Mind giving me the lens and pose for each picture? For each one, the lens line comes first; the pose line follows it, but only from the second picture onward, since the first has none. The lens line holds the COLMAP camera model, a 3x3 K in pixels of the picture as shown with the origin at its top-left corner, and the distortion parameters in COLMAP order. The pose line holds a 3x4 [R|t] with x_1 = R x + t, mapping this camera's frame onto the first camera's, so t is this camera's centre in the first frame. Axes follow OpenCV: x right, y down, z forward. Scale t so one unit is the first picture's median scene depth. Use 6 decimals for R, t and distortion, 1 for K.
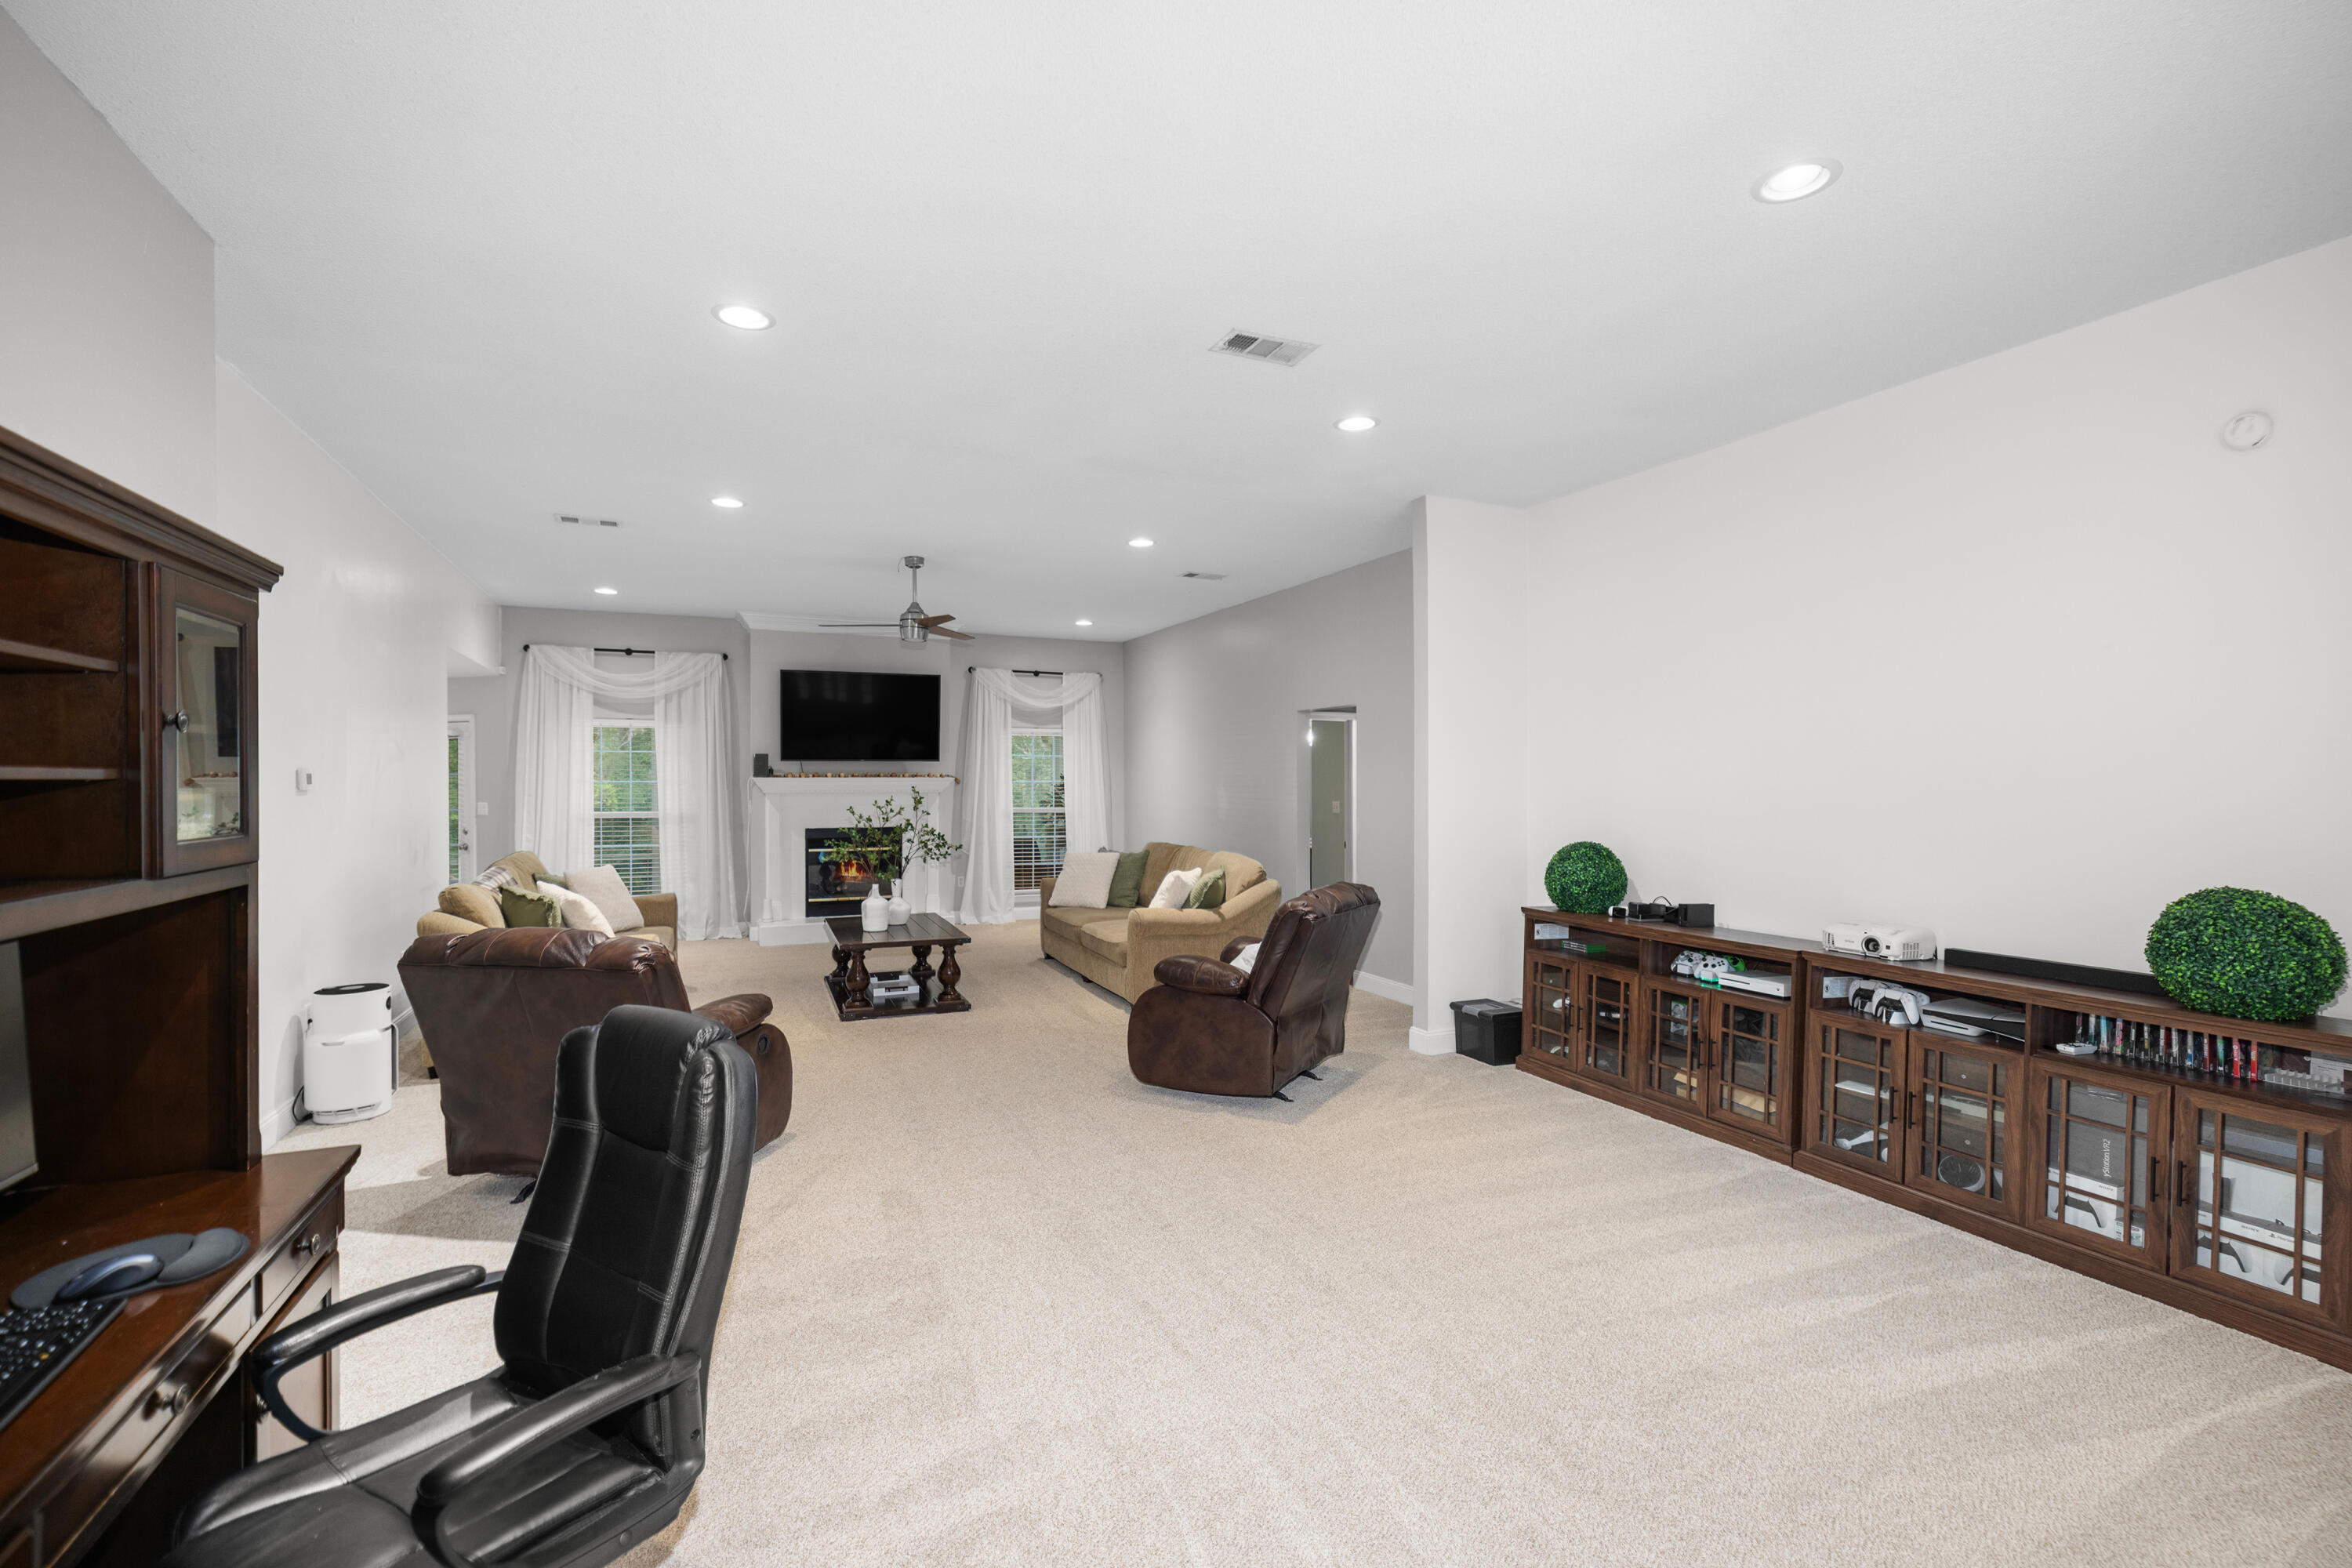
lens RADIAL K [[1007.4, 0, 1140.9], [0, 1007.4, 799.5], [0, 0, 1]] dist [-0.001541, -0.000110]
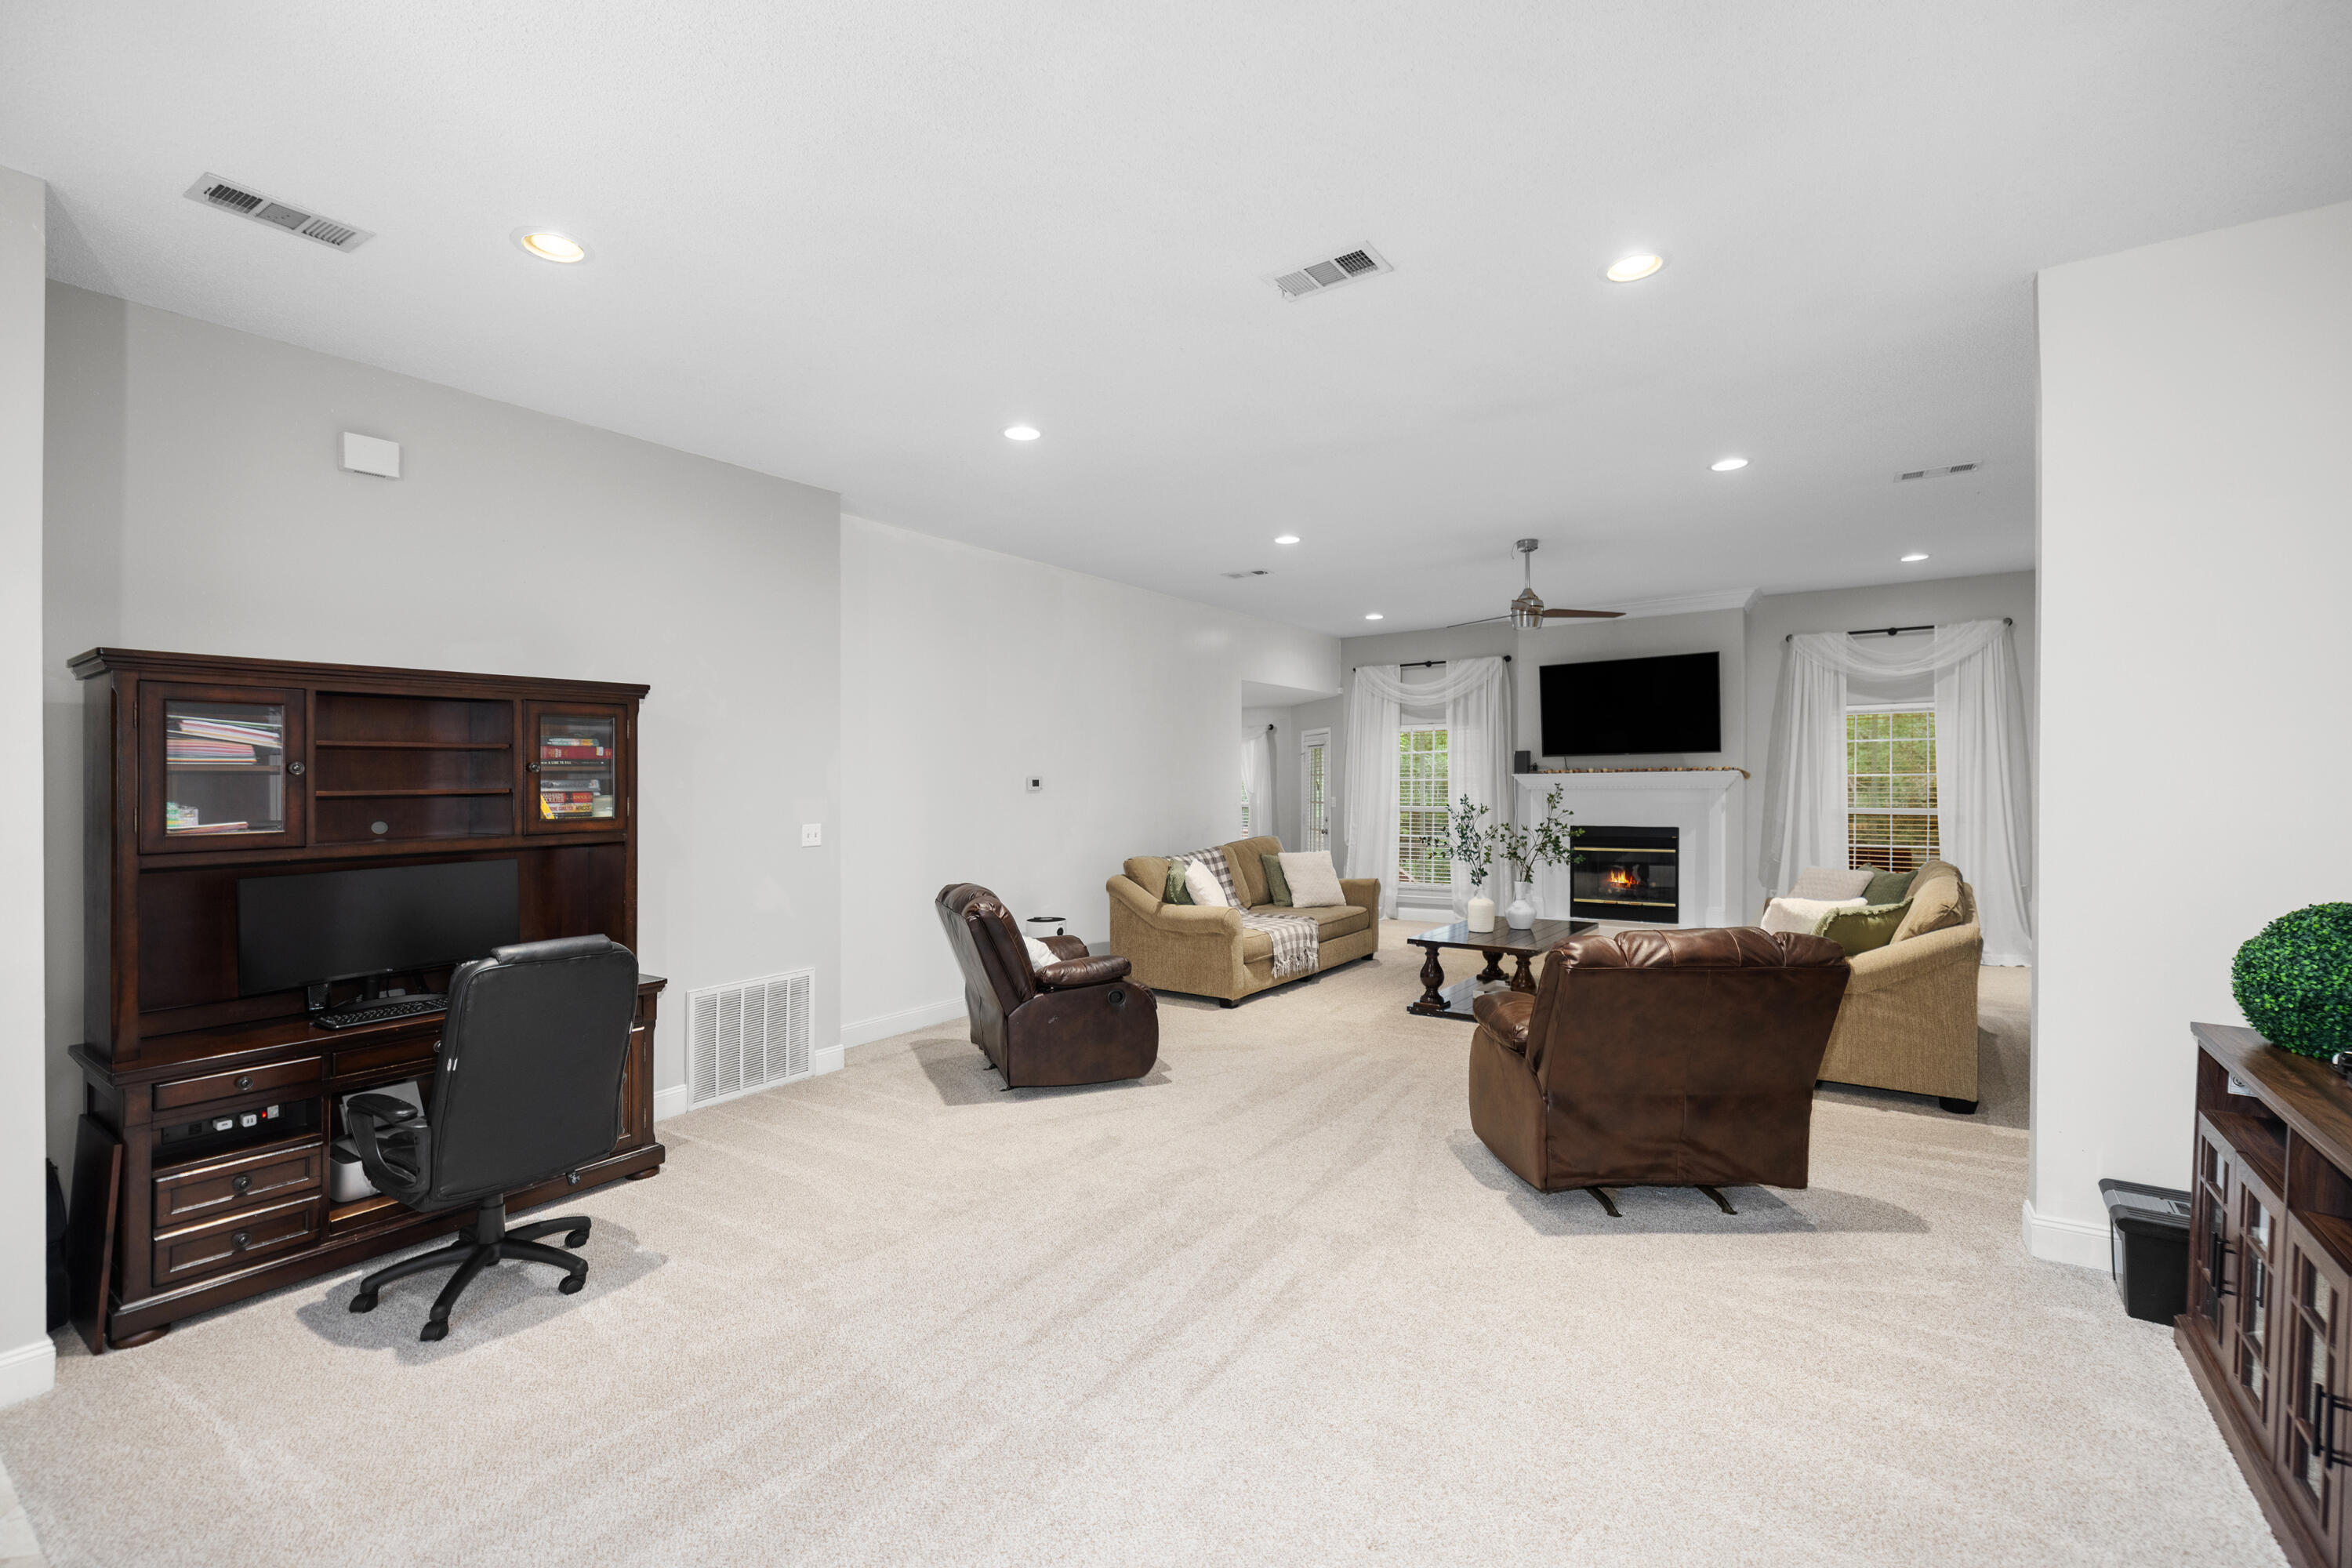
lens RADIAL K [[995.0, 0, 1176.7], [0, 995.0, 790.9], [0, 0, 1]] dist [-0.000963, -0.000248]
pose [[0.533914, 0.001414, -0.845538, 0.285068], [-0.002151, 0.999998, 0.000314, -0.004161], [0.845536, 0.001651, 0.533915, 0.165998]]
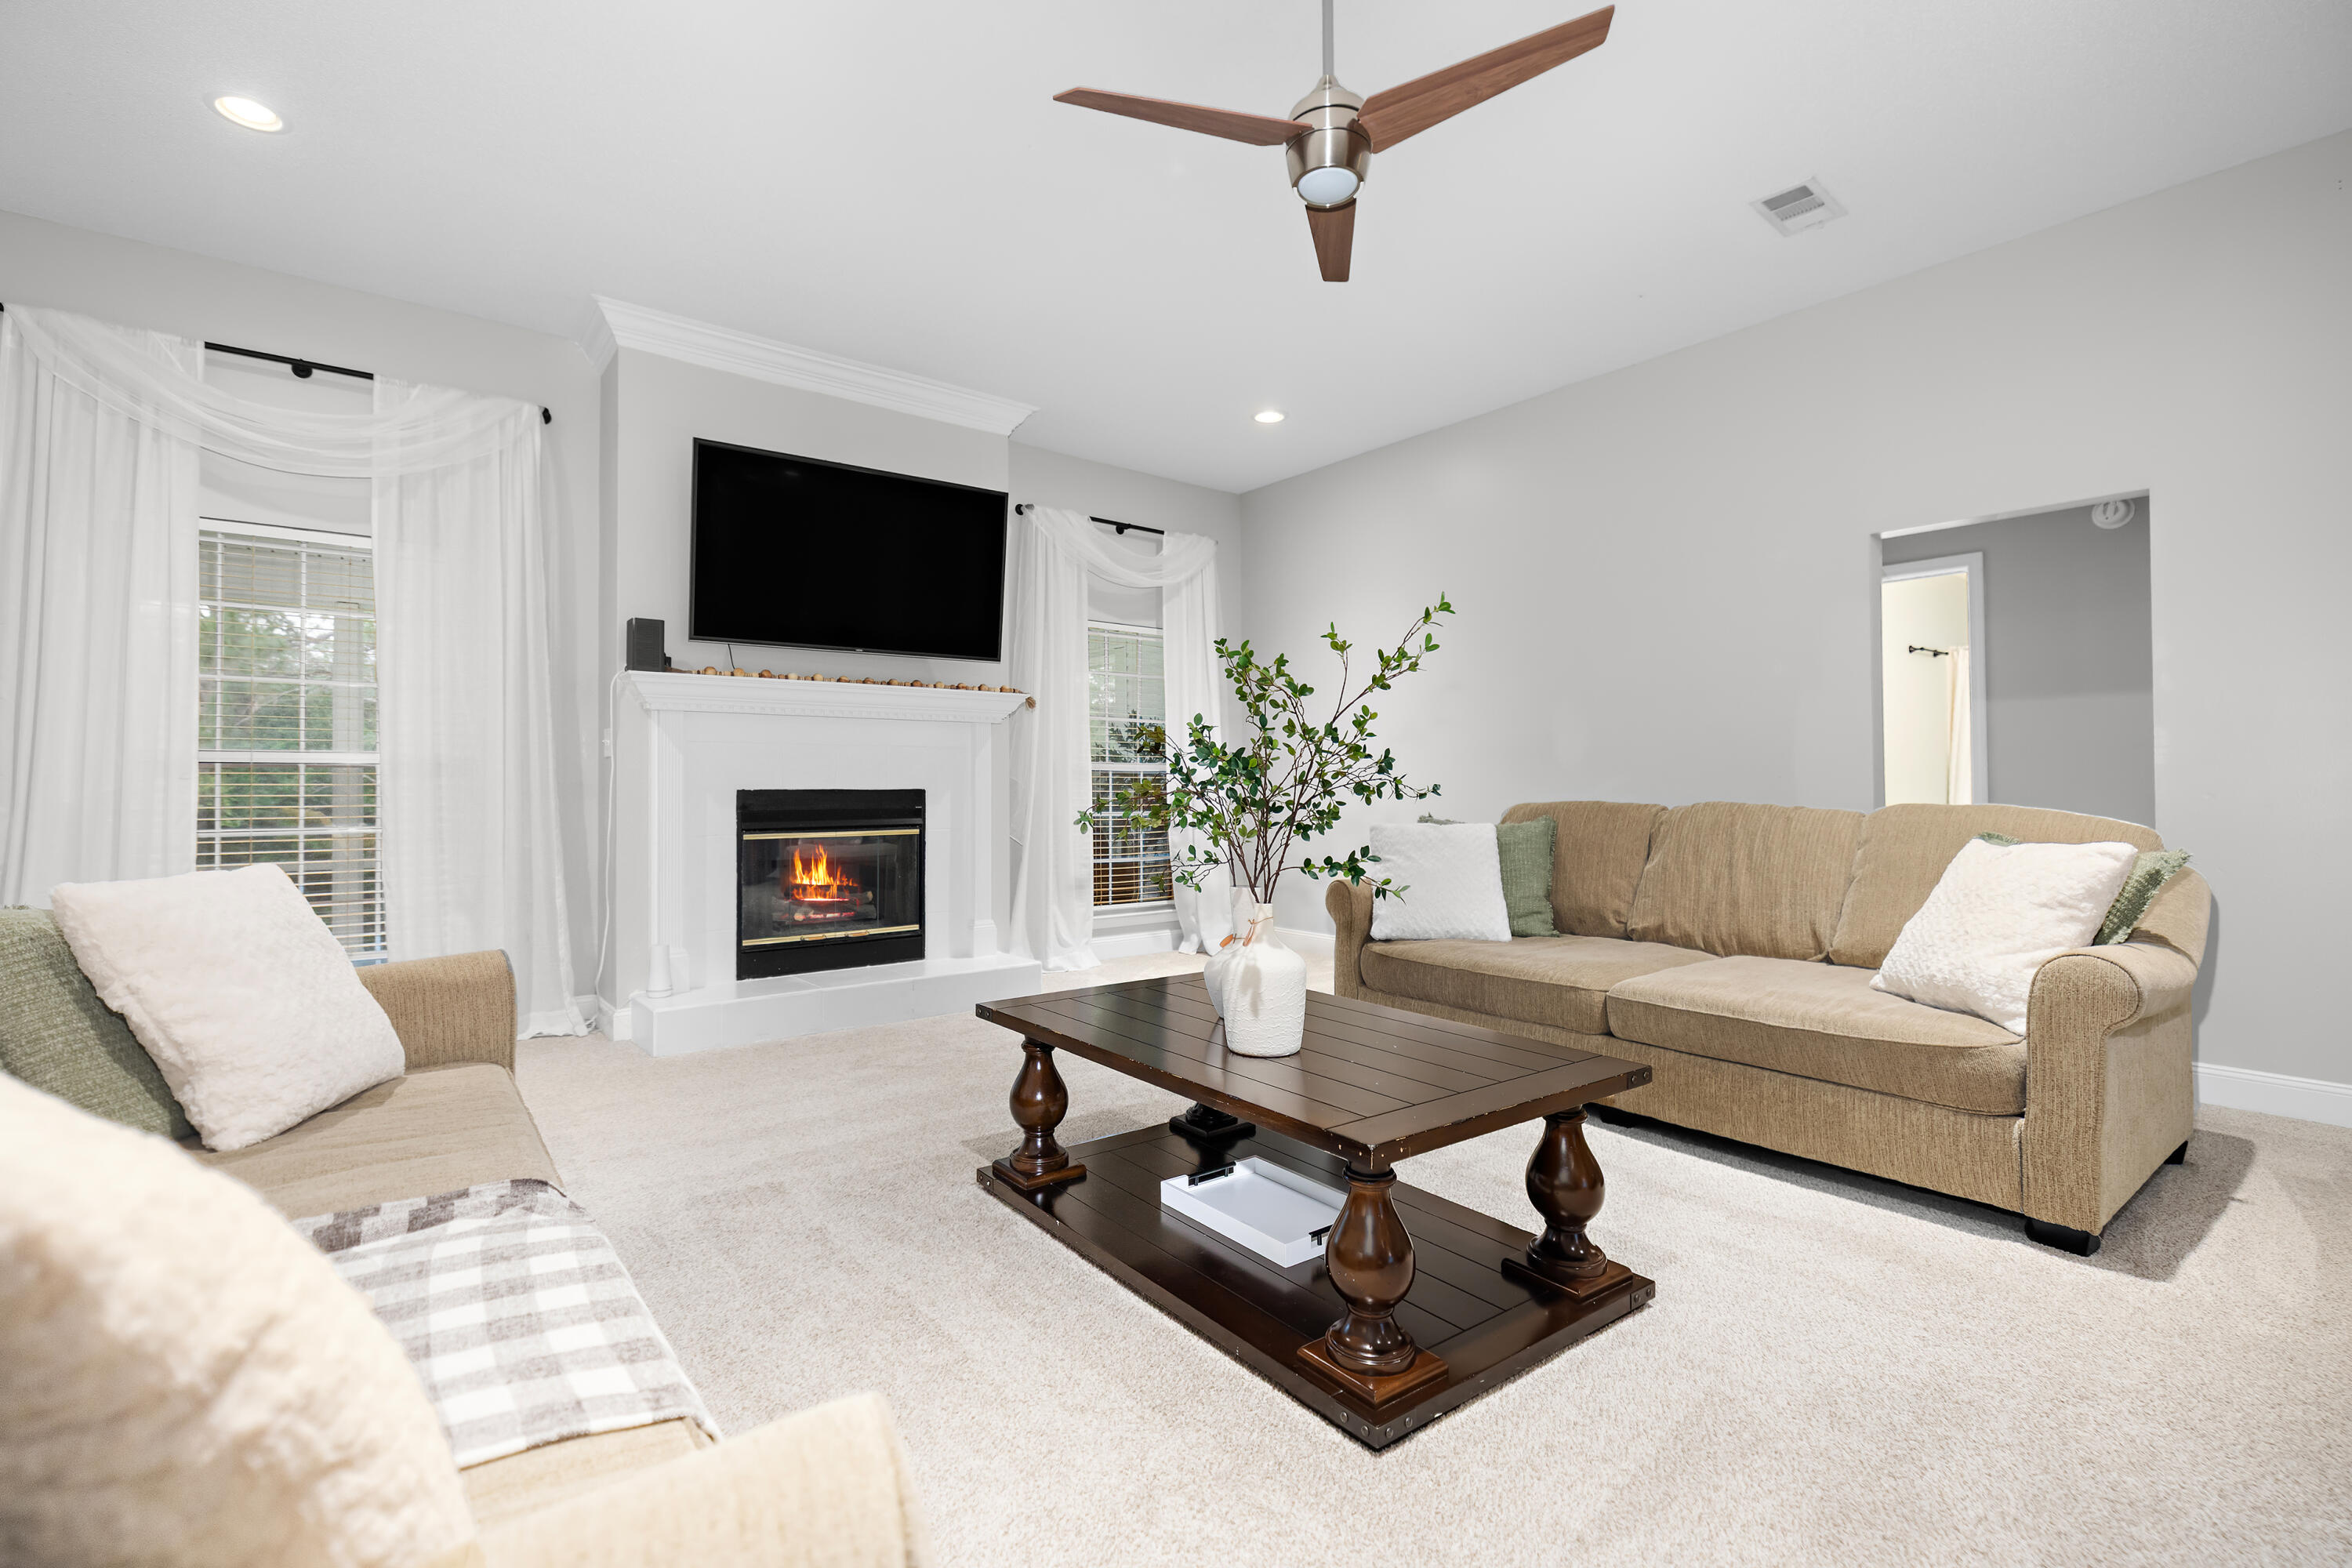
lens RADIAL K [[1042.5, 0, 1167.1], [0, 1042.5, 778.5], [0, 0, 1]] dist [-0.005047, -0.000276]
pose [[0.968172, -0.000568, 0.250284, -0.267170], [0.006456, 0.999721, -0.022702, 0.037067], [-0.250201, 0.023595, 0.967906, 0.492937]]
